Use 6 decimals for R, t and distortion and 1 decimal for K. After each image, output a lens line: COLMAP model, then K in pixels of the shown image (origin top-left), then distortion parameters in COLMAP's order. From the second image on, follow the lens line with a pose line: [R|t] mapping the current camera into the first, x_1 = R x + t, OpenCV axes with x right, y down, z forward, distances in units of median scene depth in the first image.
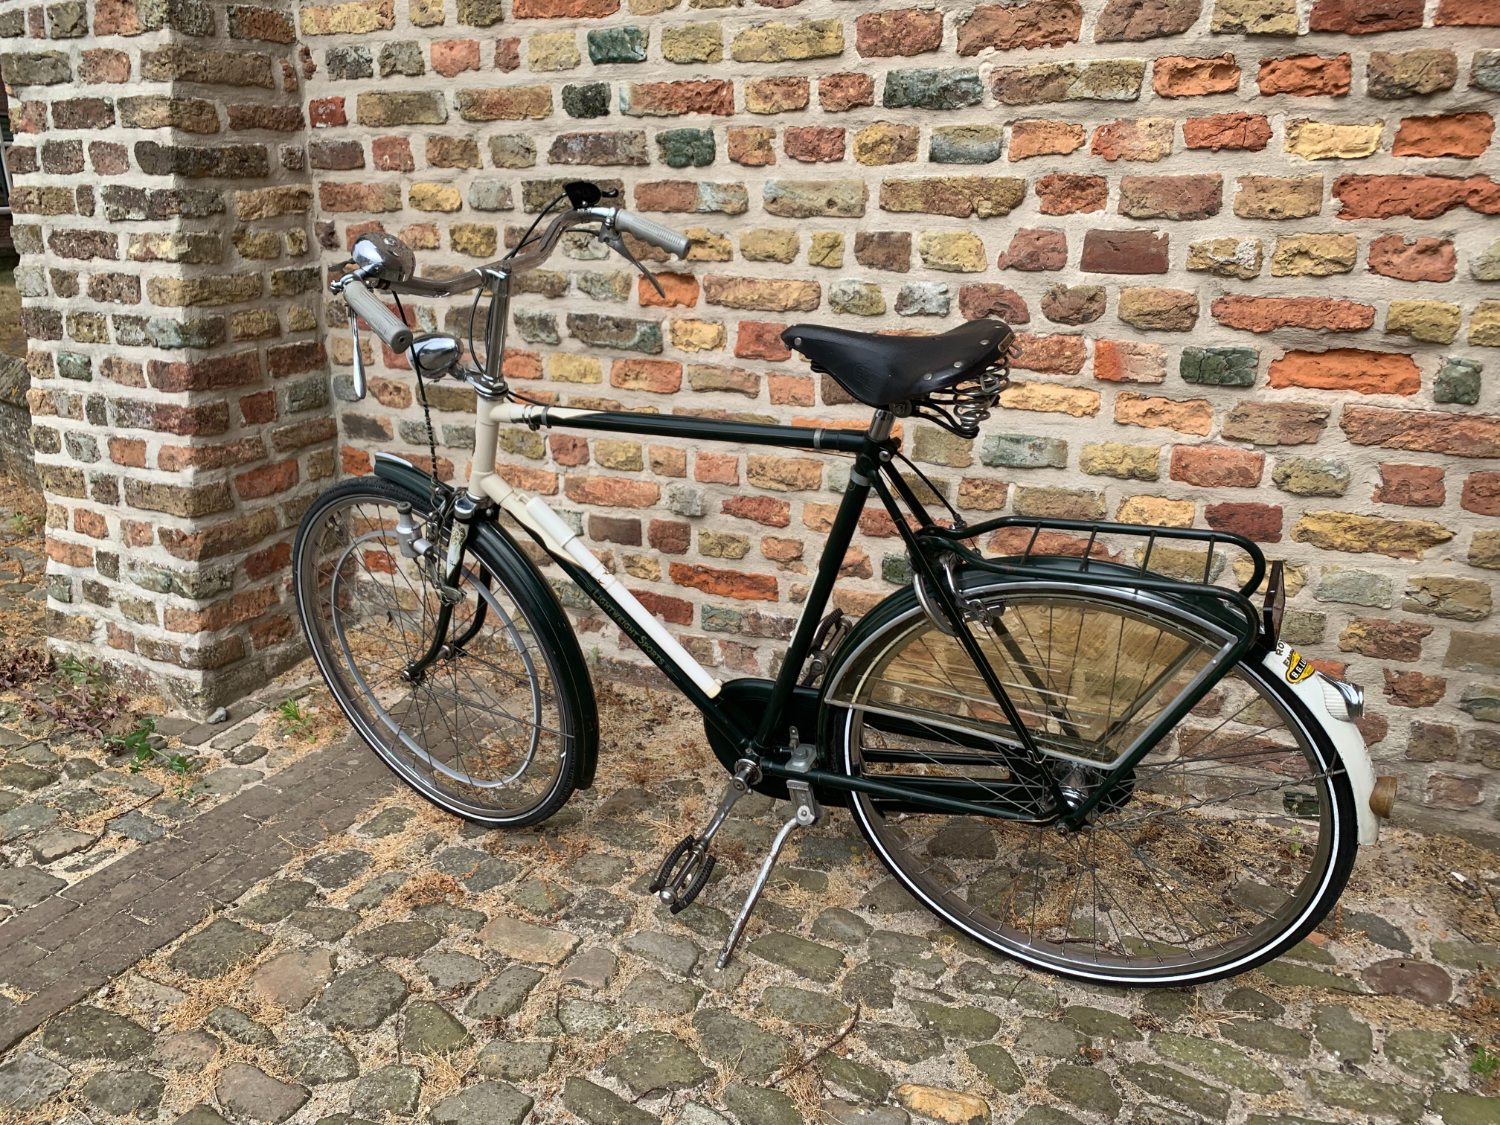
lens RADIAL K [[1144.7, 0, 762.4], [0, 1144.7, 565.2], [0, 0, 1]] dist [0.098445, -0.237497]
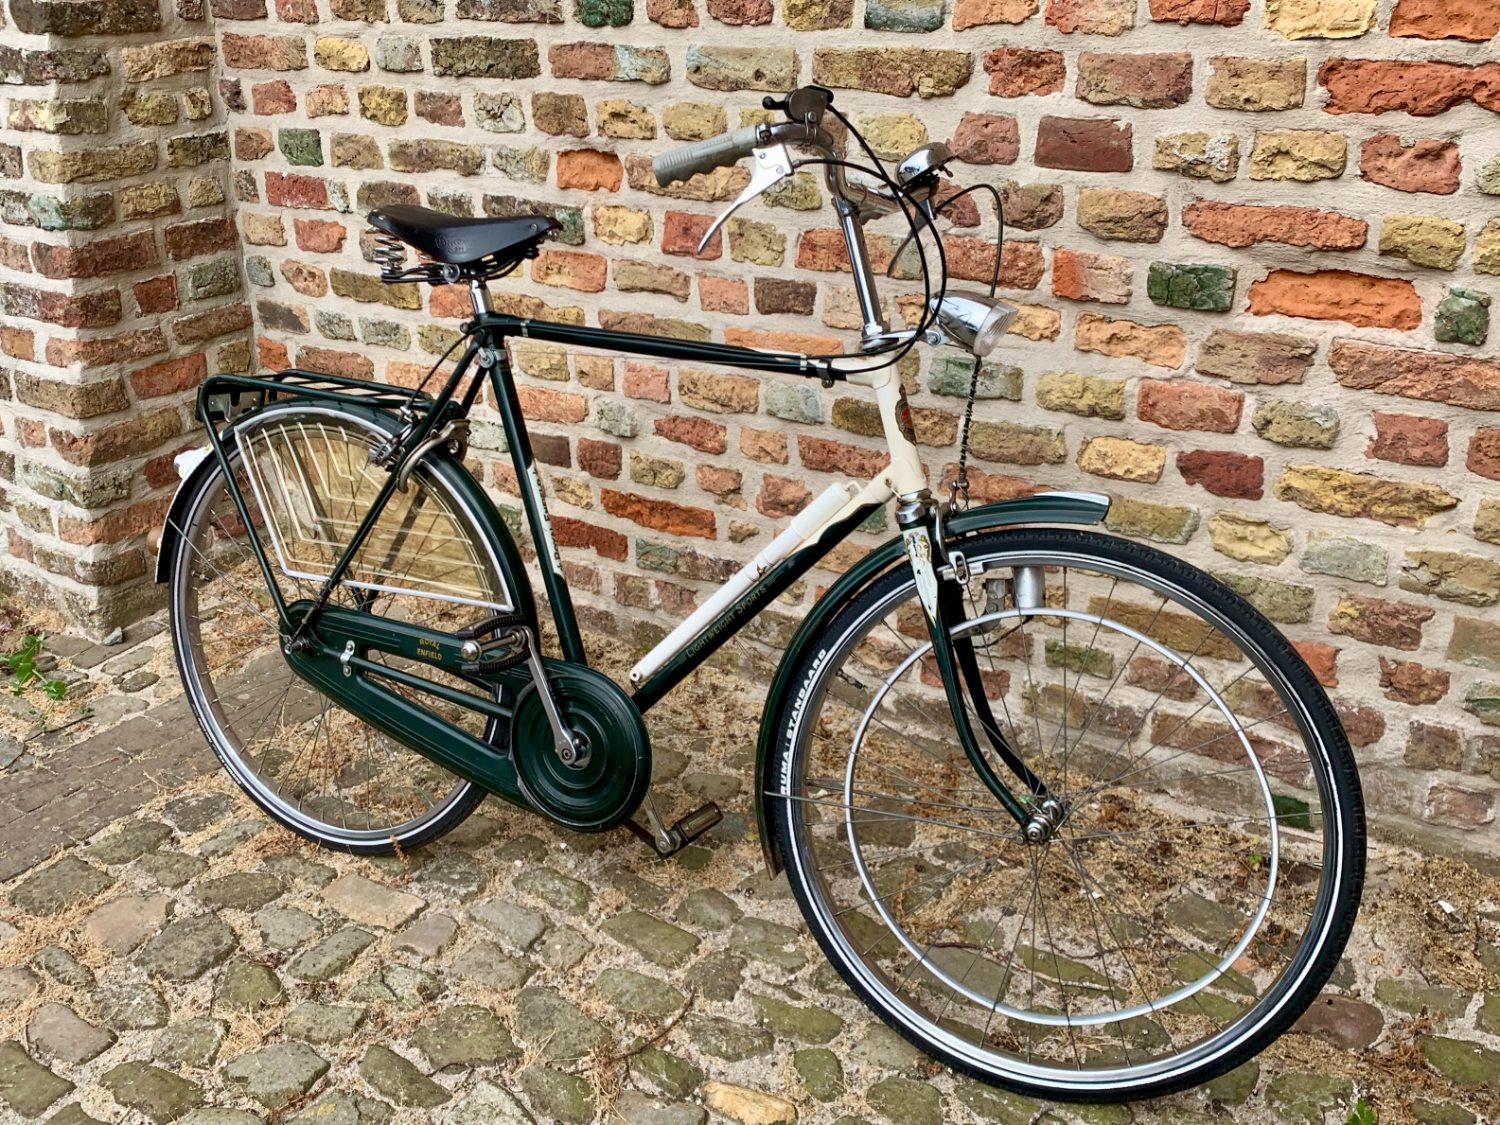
lens RADIAL K [[1446.1, 0, 749.4], [0, 1446.1, 578.2], [0, 0, 1]] dist [0.149526, -0.428140]
pose [[0.991360, 0.044685, -0.123327, 0.202533], [-0.034031, 0.995611, 0.087177, -0.040667], [0.126681, -0.082226, 0.988530, -0.089101]]
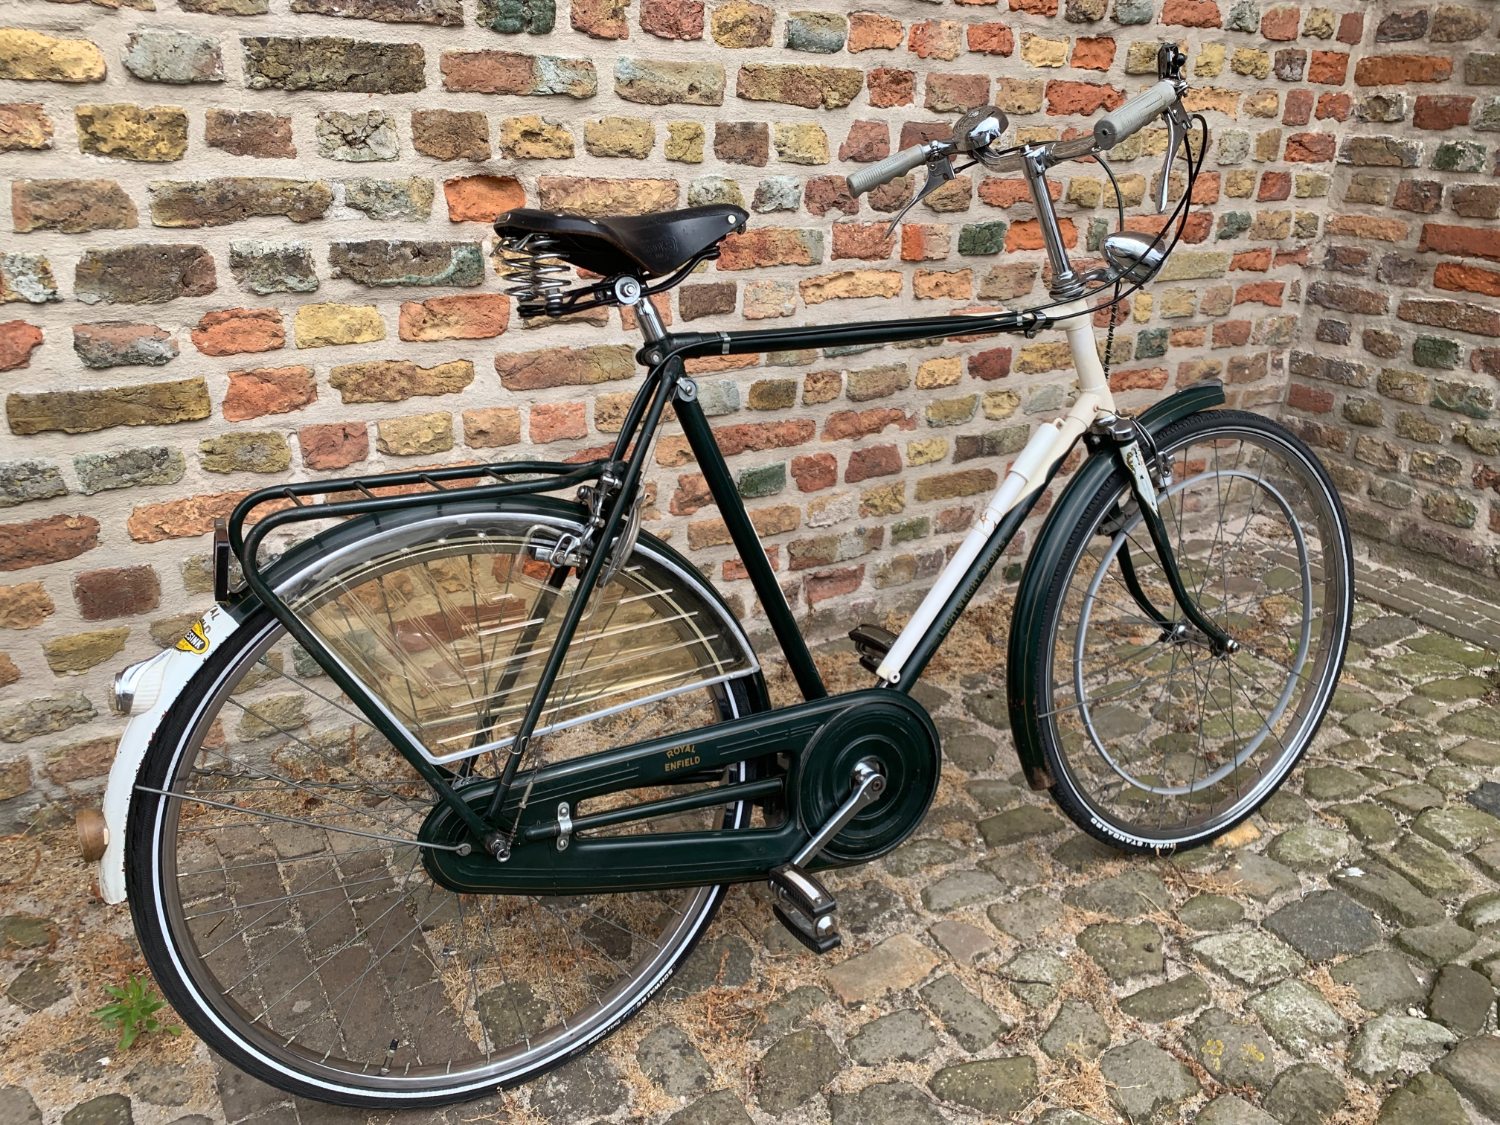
lens RADIAL K [[1159.3, 0, 753.7], [0, 1159.3, 570.6], [0, 0, 1]] dist [0.027553, -0.041495]
pose [[0.519999, -0.297859, 0.800551, -0.745510], [0.240831, 0.950332, 0.197155, -0.128417], [-0.819513, 0.090277, 0.565905, 0.494582]]
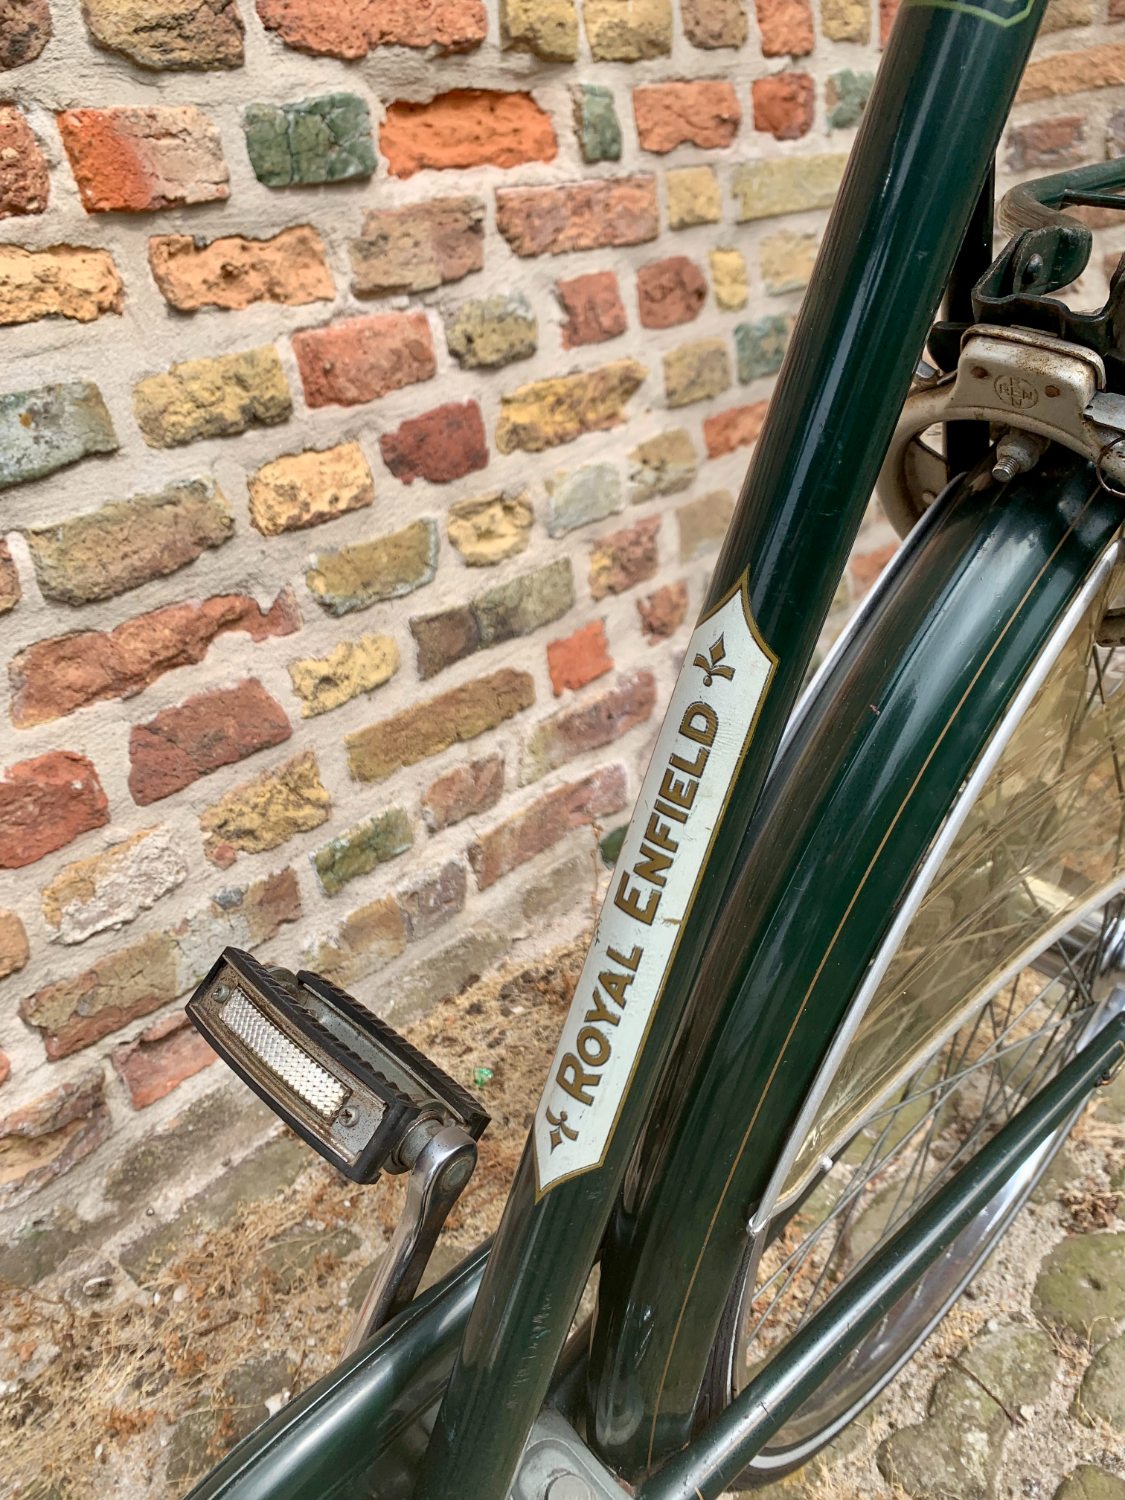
lens RADIAL K [[1174.0, 0, 585.0], [0, 1174.0, 741.6], [0, 0, 1]] dist [-0.003978, 0.002067]
pose [[0.316515, -0.409170, 0.855803, -0.091657], [0.445750, 0.860529, 0.246571, -0.022276], [-0.837332, 0.303431, 0.454757, 0.693416]]
